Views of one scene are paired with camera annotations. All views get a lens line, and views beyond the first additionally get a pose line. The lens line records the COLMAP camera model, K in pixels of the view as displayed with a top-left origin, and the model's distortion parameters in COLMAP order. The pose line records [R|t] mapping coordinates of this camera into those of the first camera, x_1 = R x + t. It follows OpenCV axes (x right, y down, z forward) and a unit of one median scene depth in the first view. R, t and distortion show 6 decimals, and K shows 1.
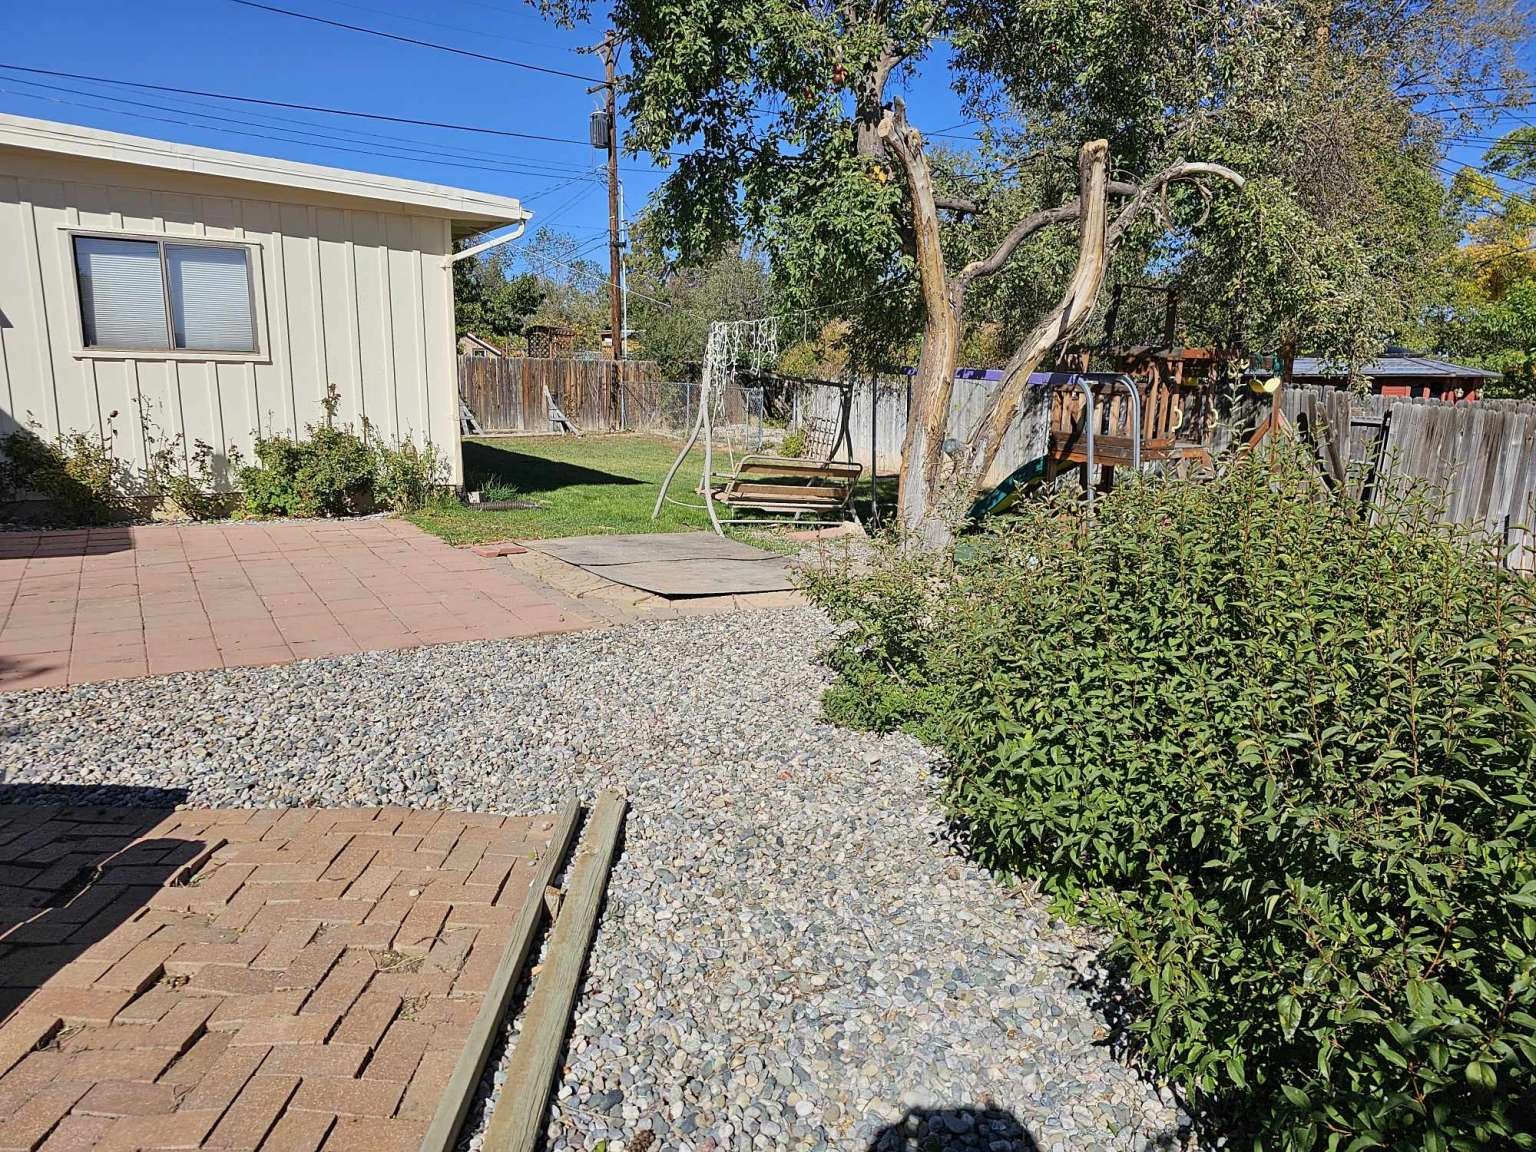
lens RADIAL K [[1011.8, 0, 768.0], [0, 1011.8, 576.0], [0, 0, 1]] dist [0.059637, -0.042745]
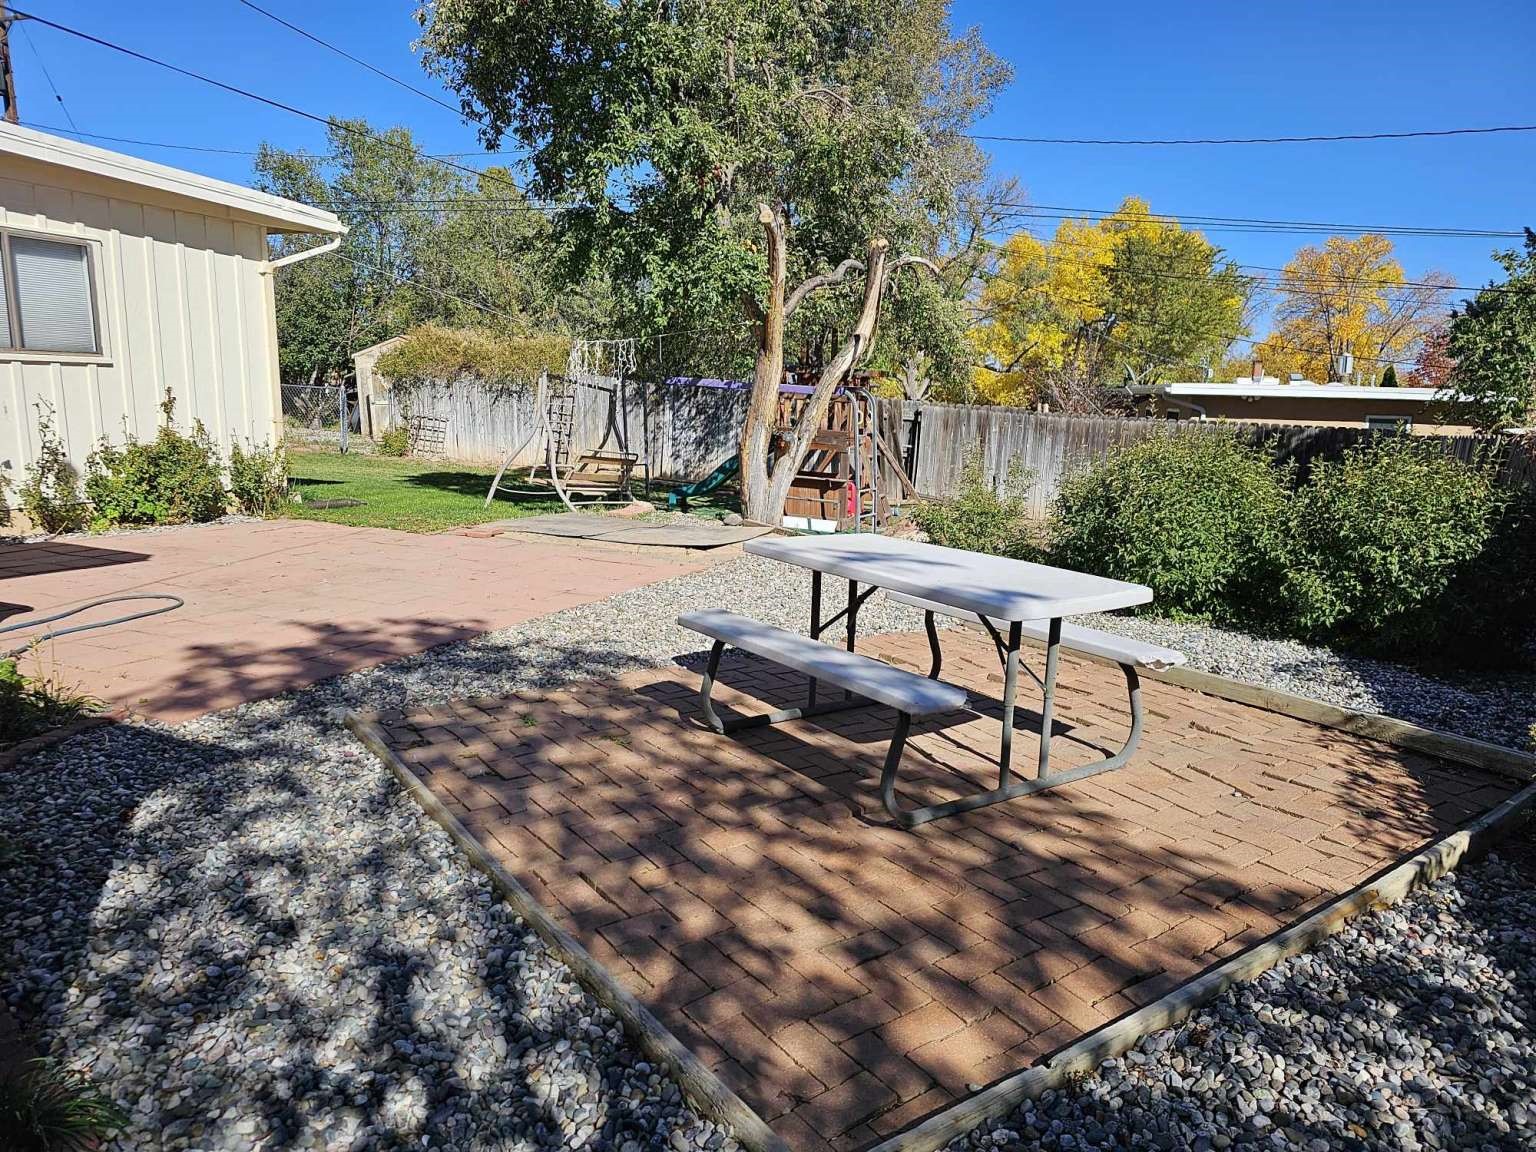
lens RADIAL K [[1011.8, 0, 768.0], [0, 1011.8, 576.0], [0, 0, 1]] dist [0.059637, -0.042745]
pose [[0.820822, -0.097362, 0.562825, -0.546628], [0.096258, 0.994851, 0.031715, 0.015712], [-0.563015, 0.028144, 0.825967, -0.129497]]
